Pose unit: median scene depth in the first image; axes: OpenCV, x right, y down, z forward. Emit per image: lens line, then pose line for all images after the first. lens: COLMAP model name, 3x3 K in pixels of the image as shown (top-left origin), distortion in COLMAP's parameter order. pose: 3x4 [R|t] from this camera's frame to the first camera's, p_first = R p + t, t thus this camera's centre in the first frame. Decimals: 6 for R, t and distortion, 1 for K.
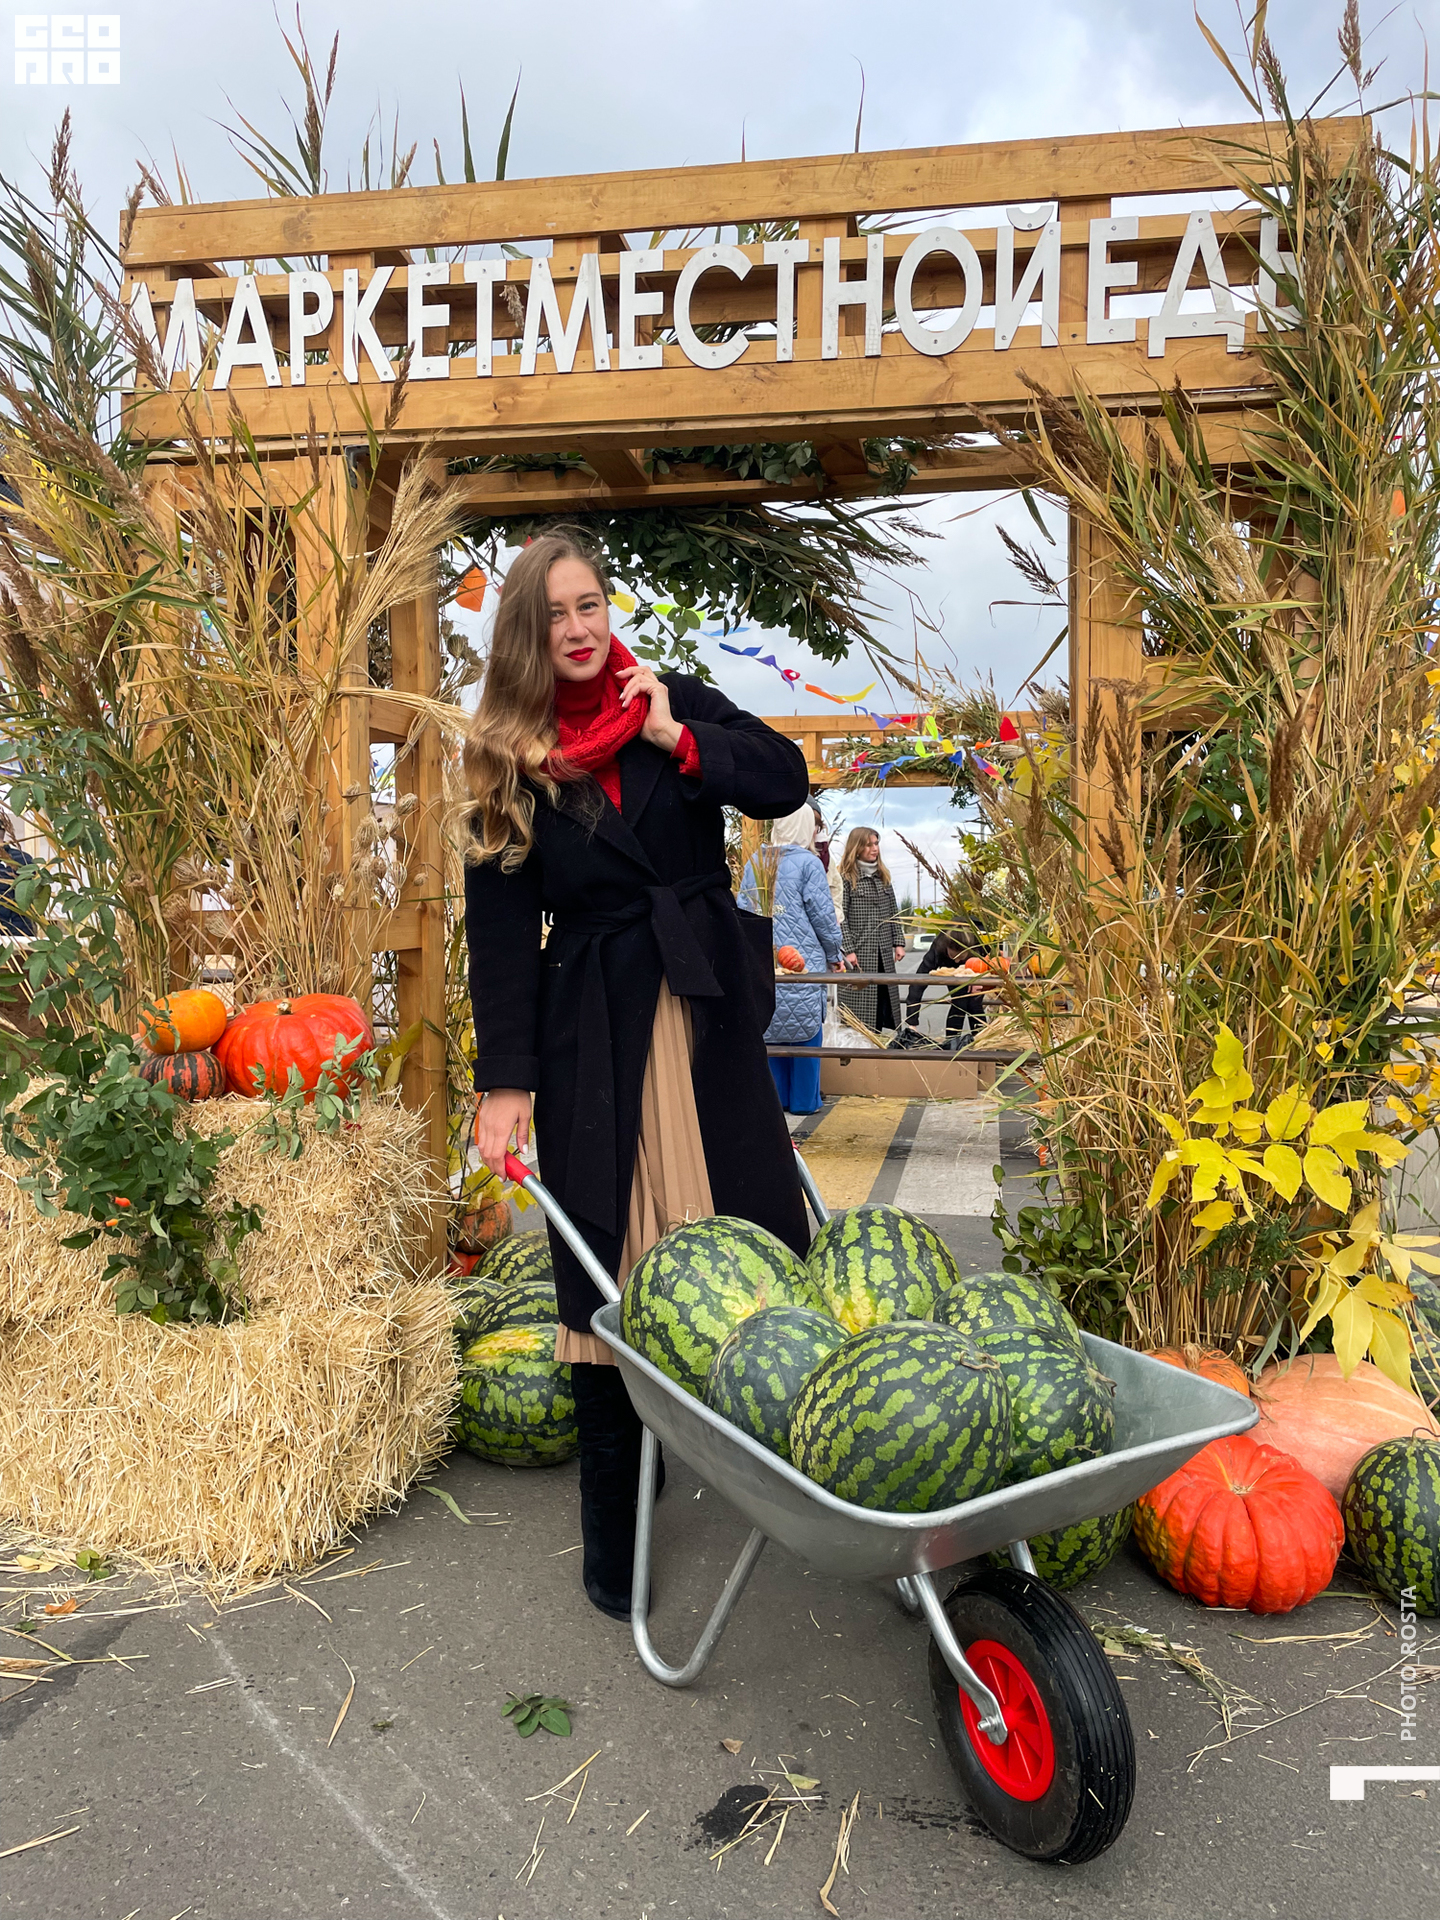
lens RADIAL K [[1585.6, 0, 720.0], [0, 1585.6, 960.0], [0, 0, 1]] dist [0.100188, -0.165947]
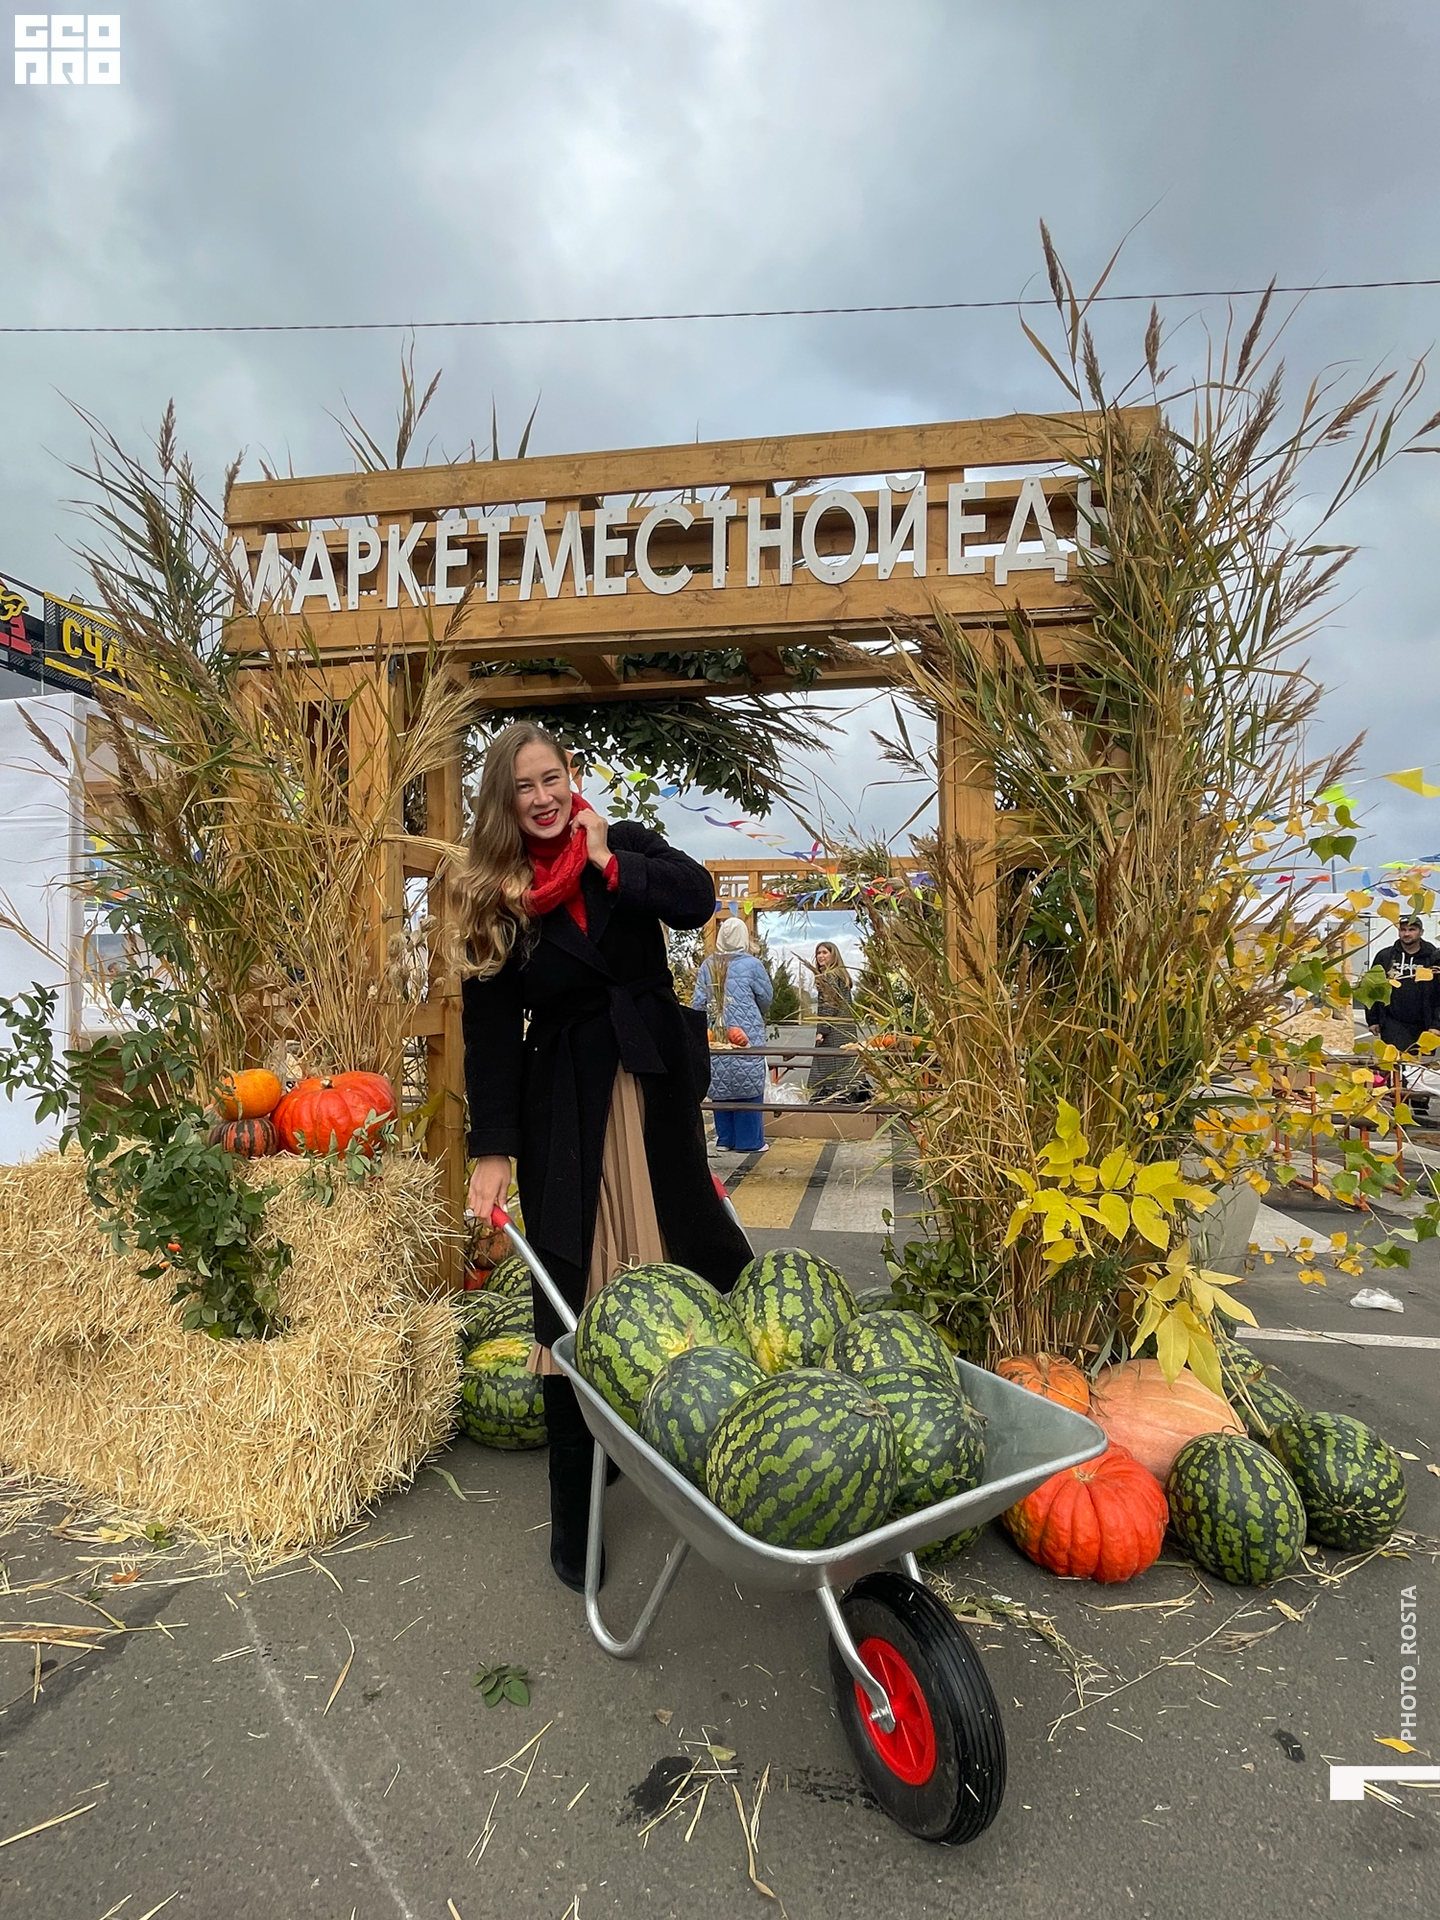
lens RADIAL K [[774.5, 0, 765.3], [0, 774.5, 960.3], [0, 0, 1]] dist [-0.010557, 0.000168]
pose [[0.999999, -0.000999, 0.000859, 0.078400], [0.001041, 0.998704, -0.050875, -0.037175], [-0.000807, 0.050876, 0.998705, 0.387345]]
